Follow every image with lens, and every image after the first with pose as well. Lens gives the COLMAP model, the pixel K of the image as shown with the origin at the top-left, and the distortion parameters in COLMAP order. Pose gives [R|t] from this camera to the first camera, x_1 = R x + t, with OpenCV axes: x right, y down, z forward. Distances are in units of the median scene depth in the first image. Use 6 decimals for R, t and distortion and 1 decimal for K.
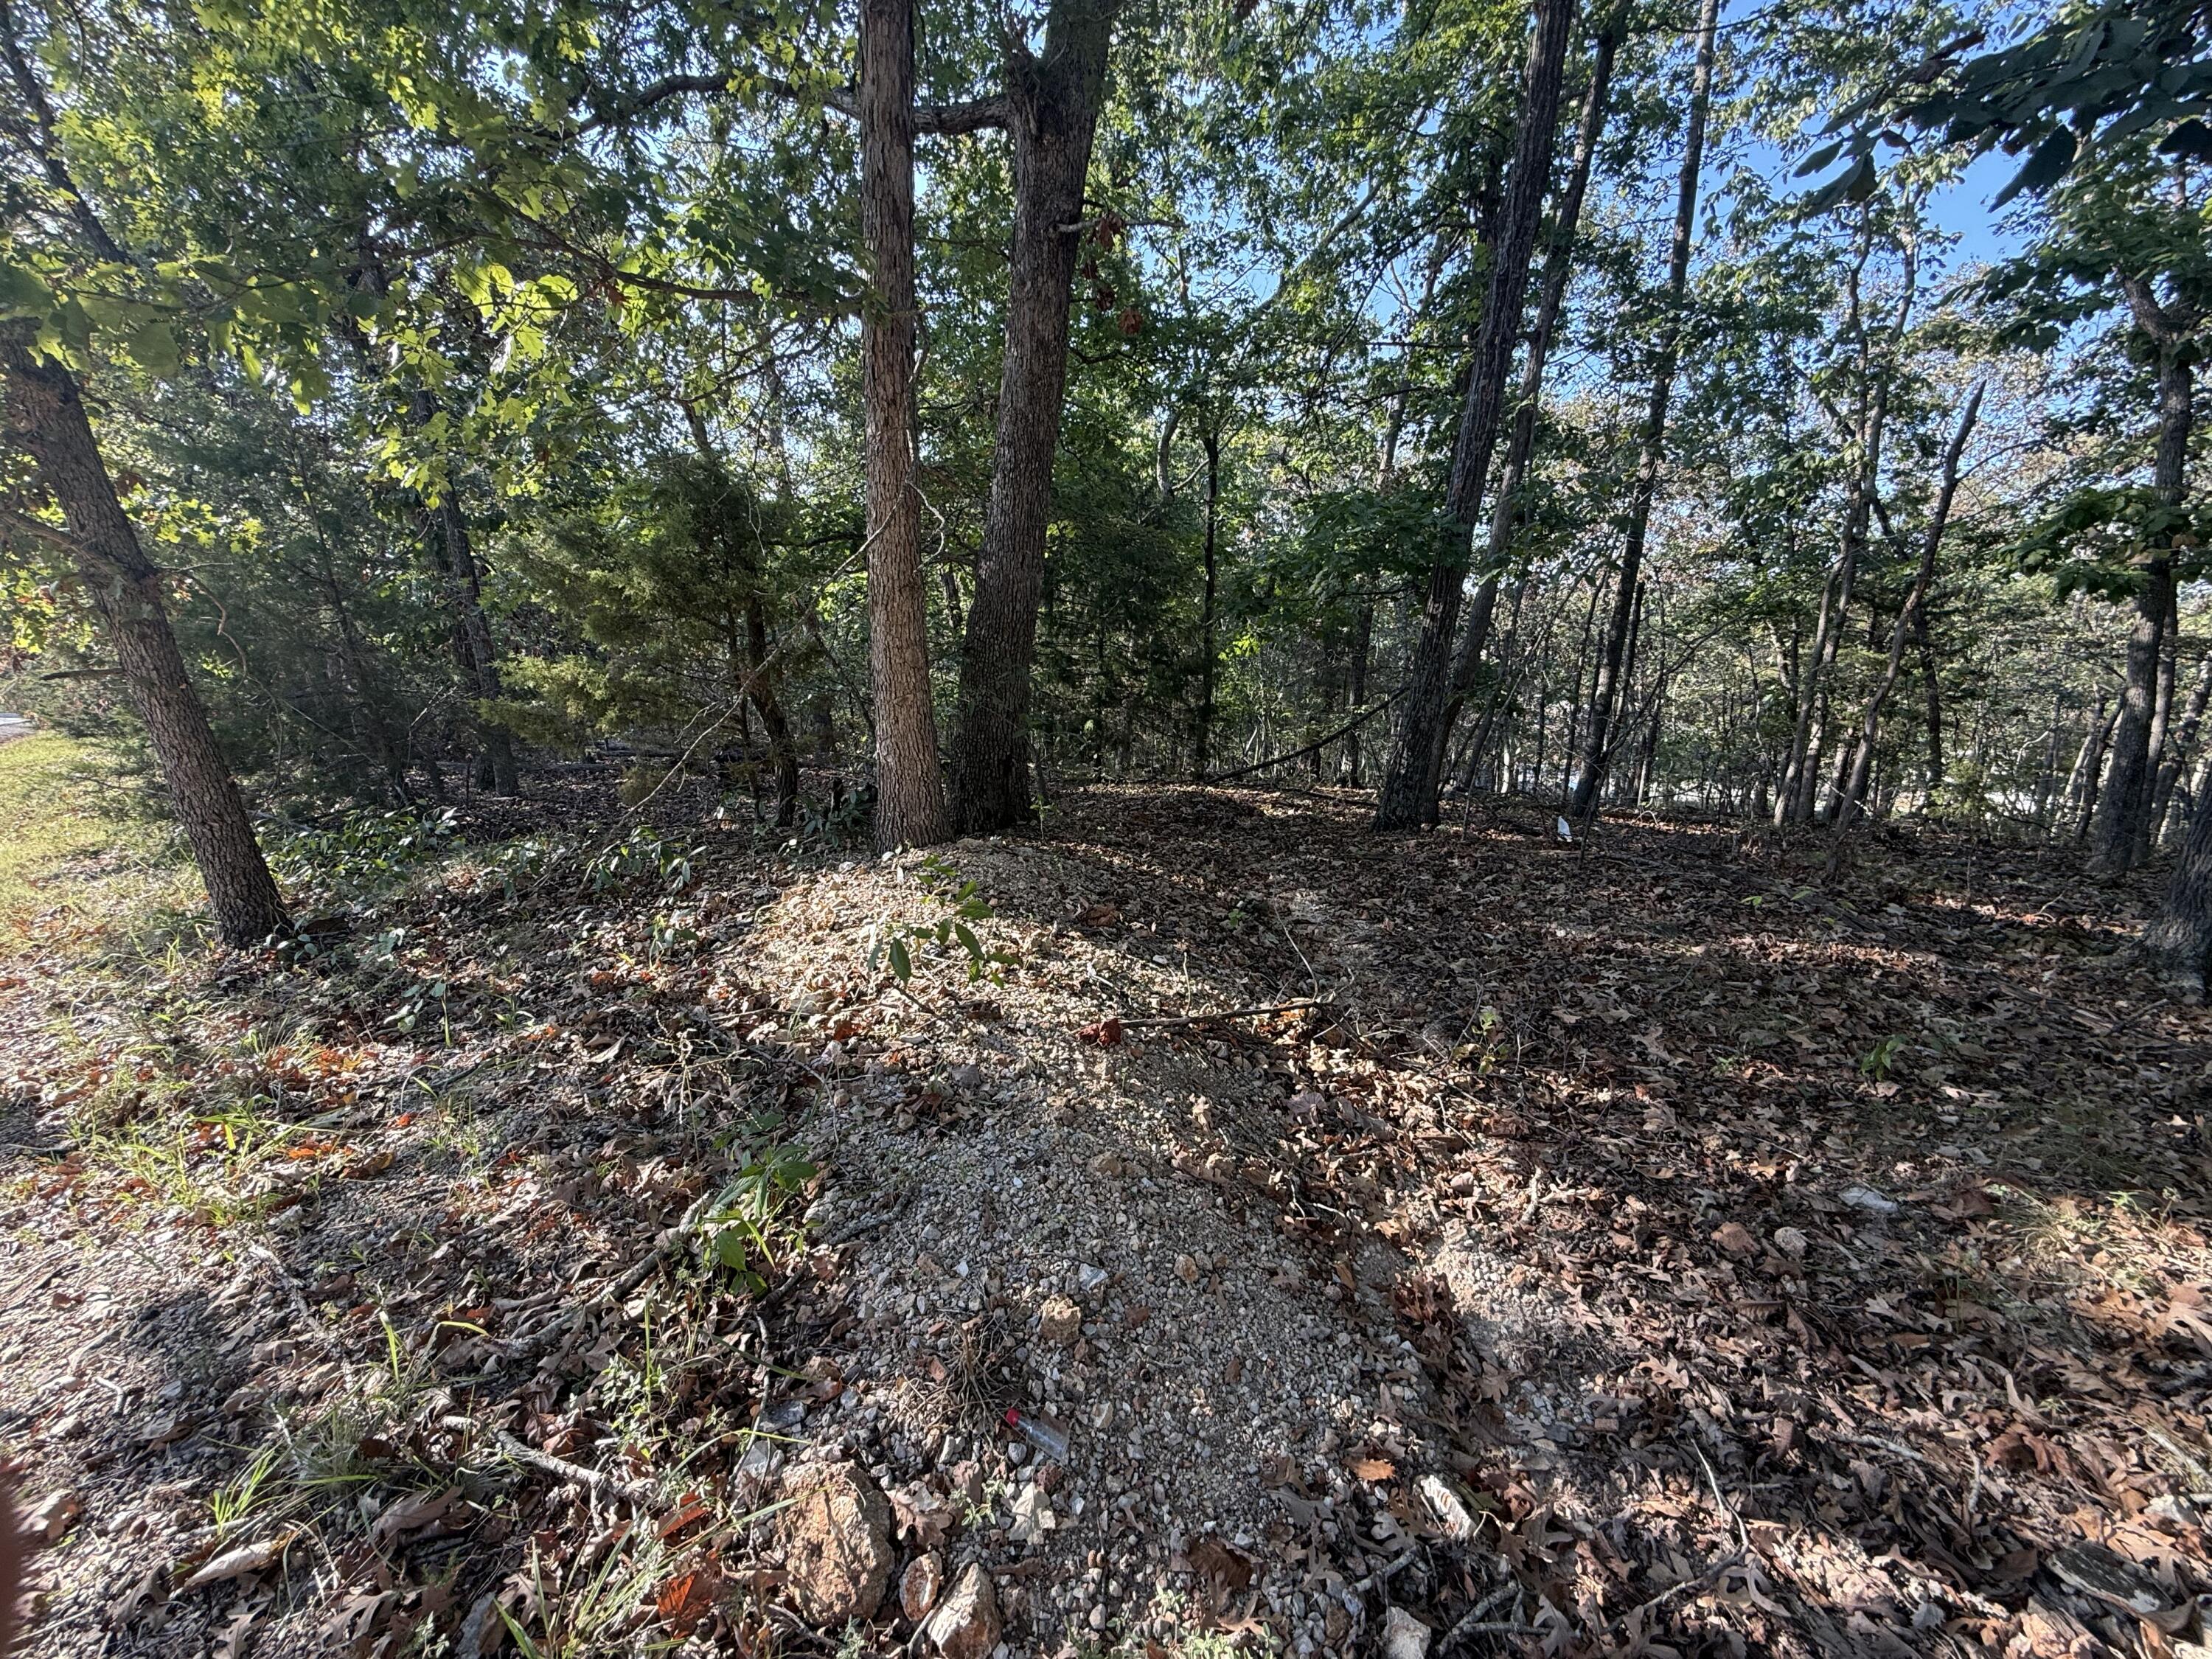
lens RADIAL K [[875.6, 0, 1097.7], [0, 875.6, 833.3], [0, 0, 1]] dist [-0.000560, -0.000159]
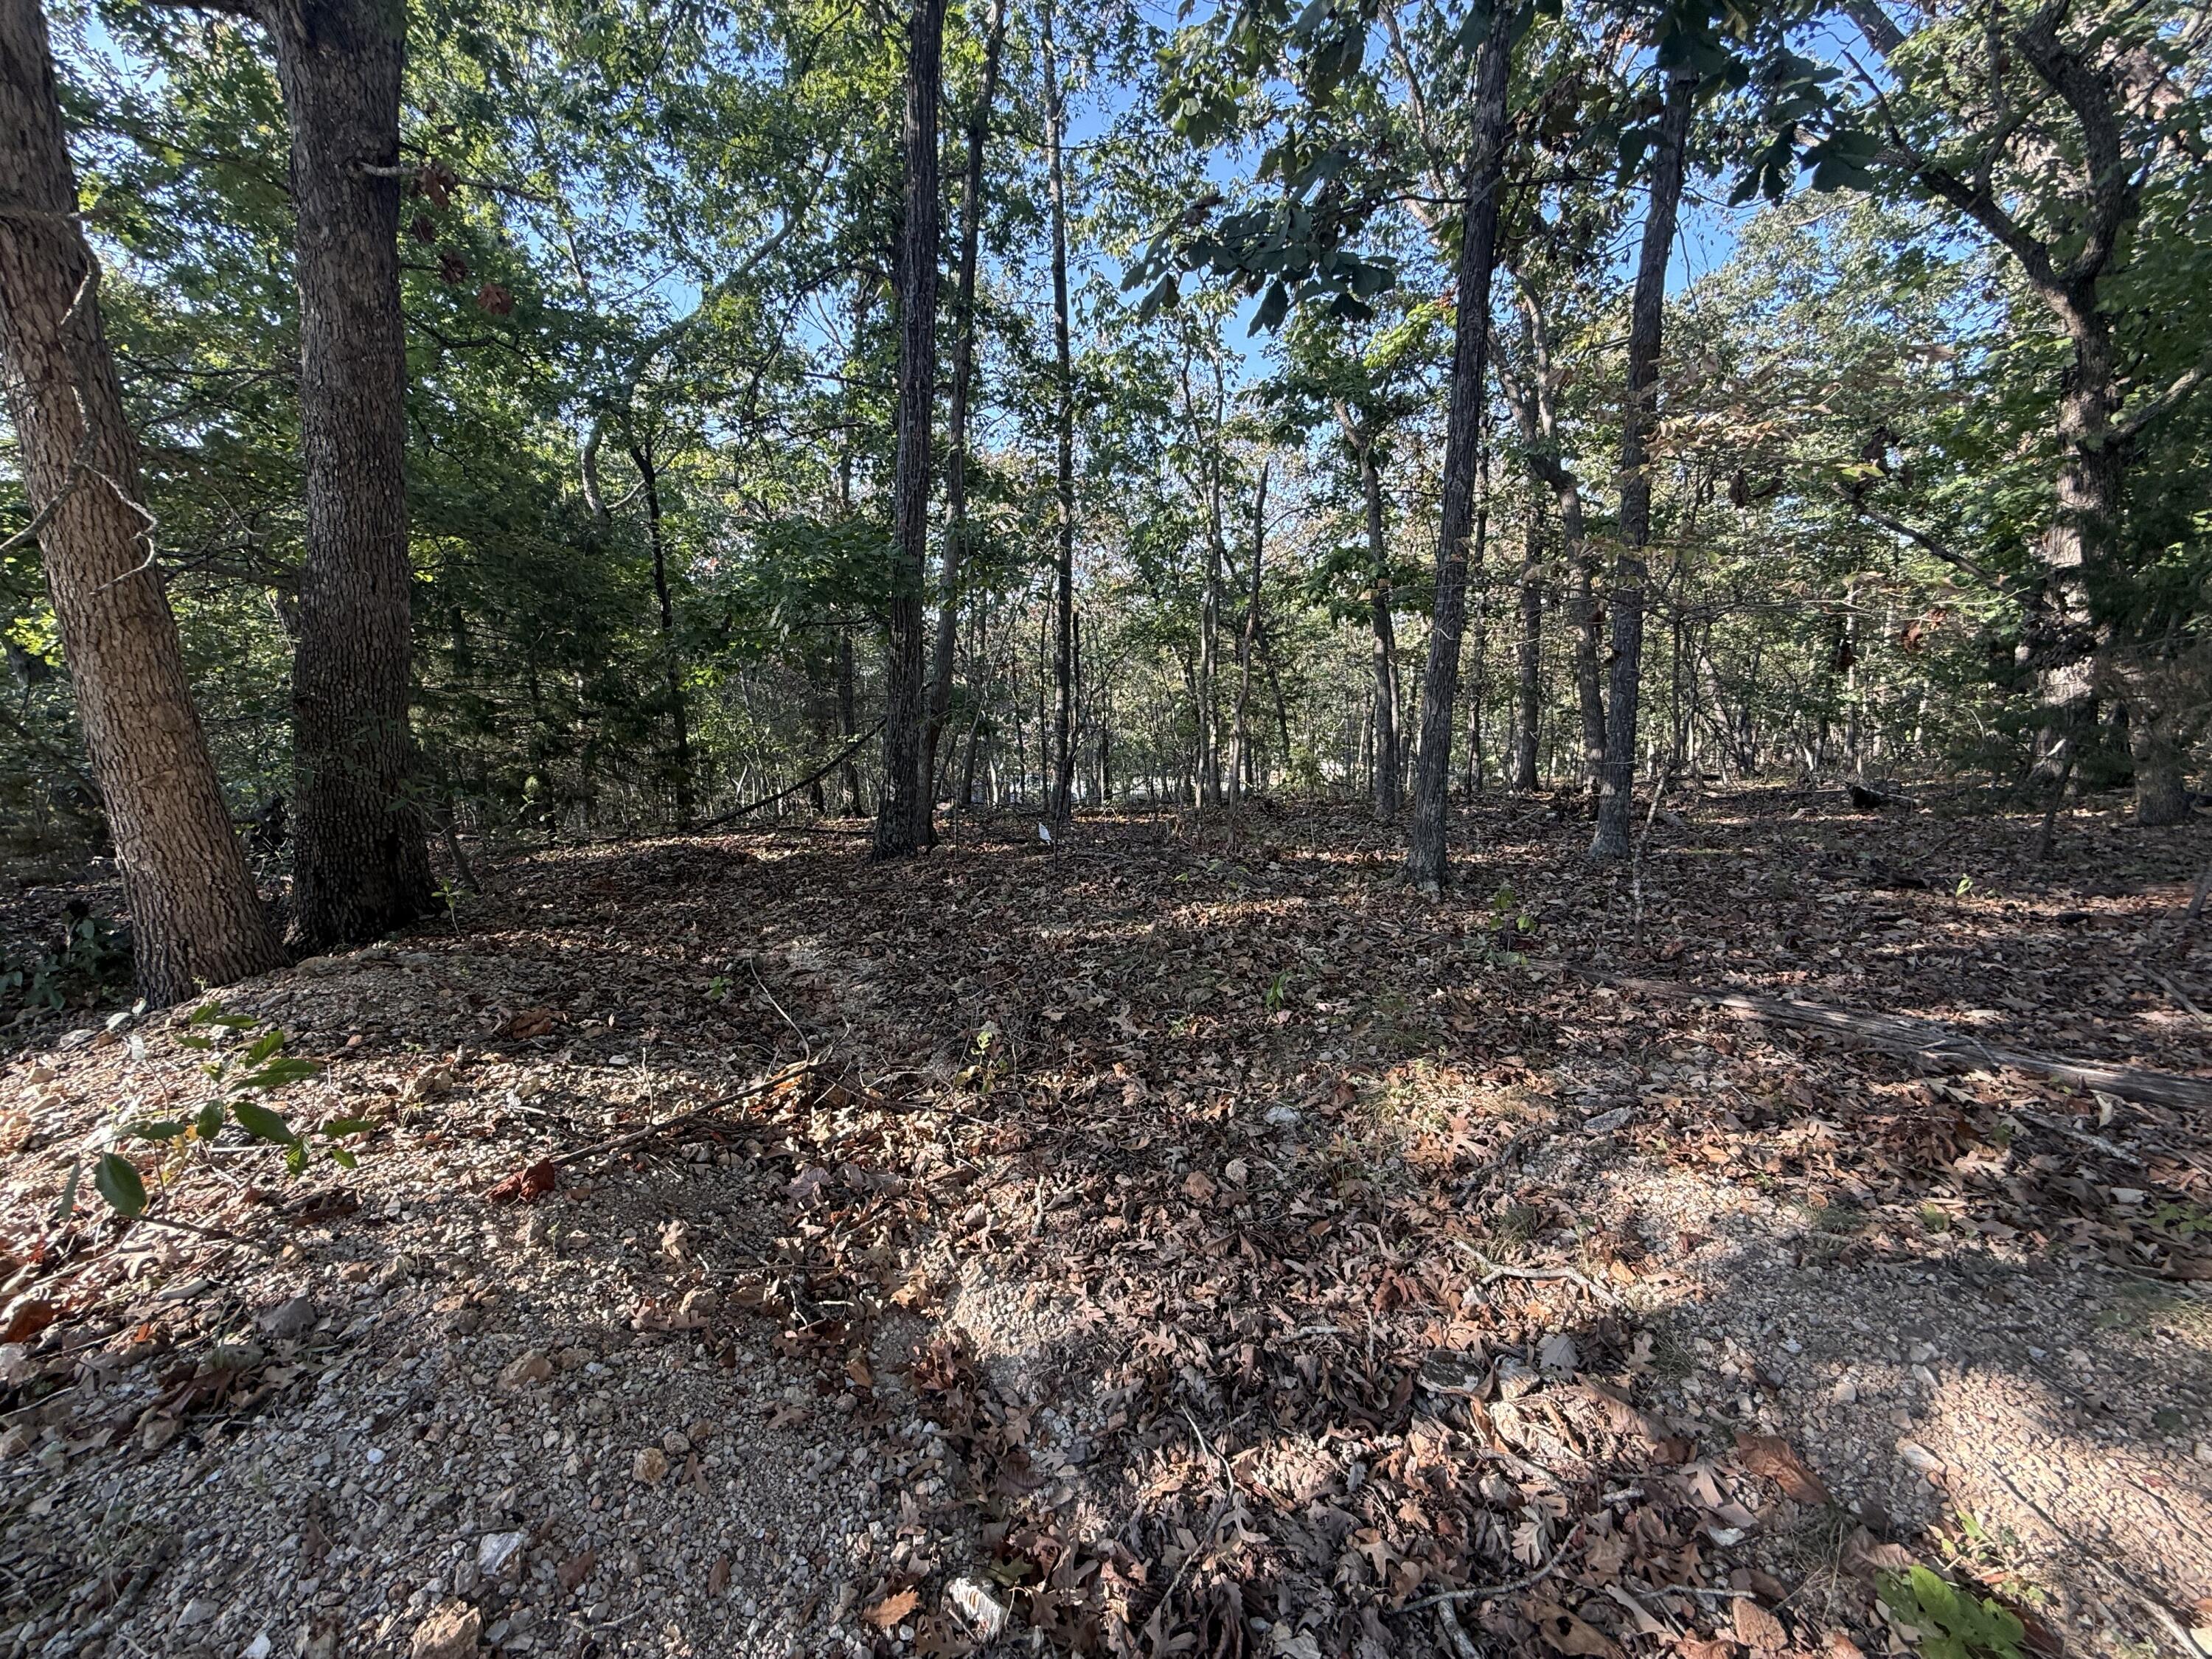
lens RADIAL K [[875.6, 0, 1099.3], [0, 875.6, 831.3], [0, 0, 1]] dist [-0.000560, -0.000159]
pose [[0.849177, -0.127017, 0.512606, 0.065147], [0.144577, 0.989477, 0.005674, -0.010476], [-0.507933, 0.069292, 0.858605, 0.040900]]
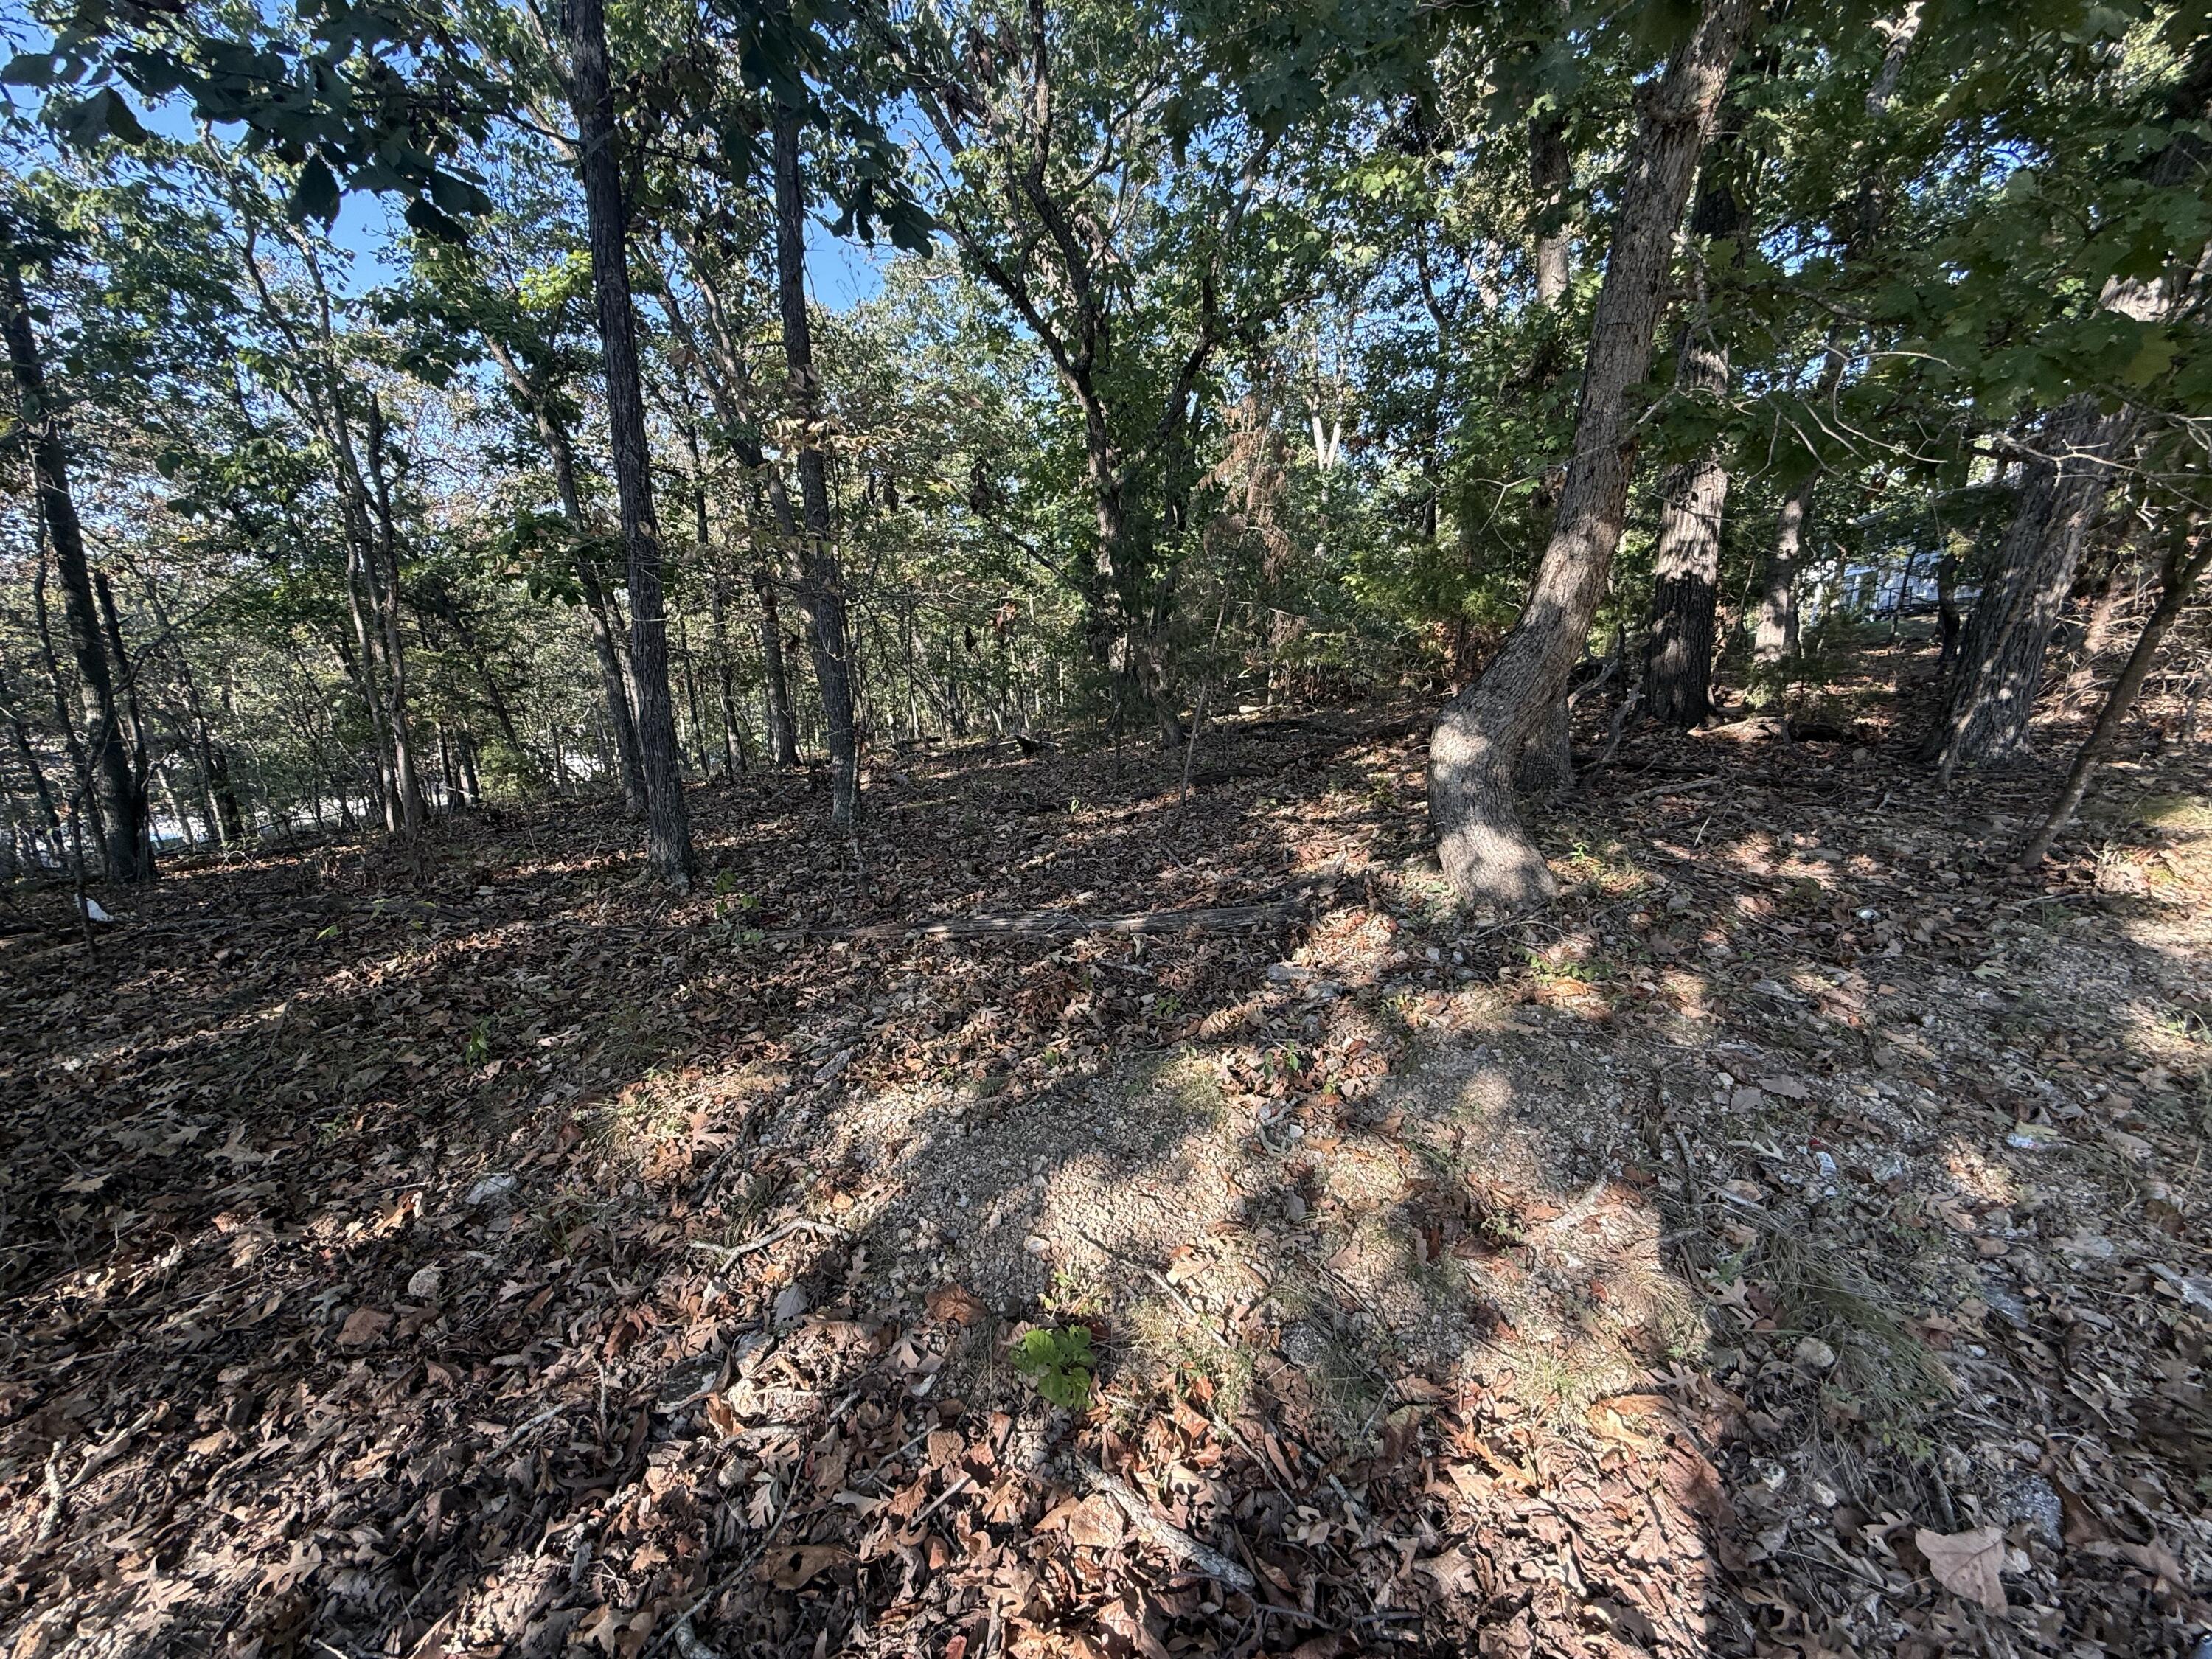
lens RADIAL K [[875.6, 0, 1099.8], [0, 875.6, 831.0], [0, 0, 1]] dist [-0.000560, -0.000159]
pose [[0.225944, -0.234697, 0.945445, 0.122881], [0.237339, 0.954560, 0.180239, 0.004092], [-0.944785, 0.183667, 0.271380, -0.018165]]
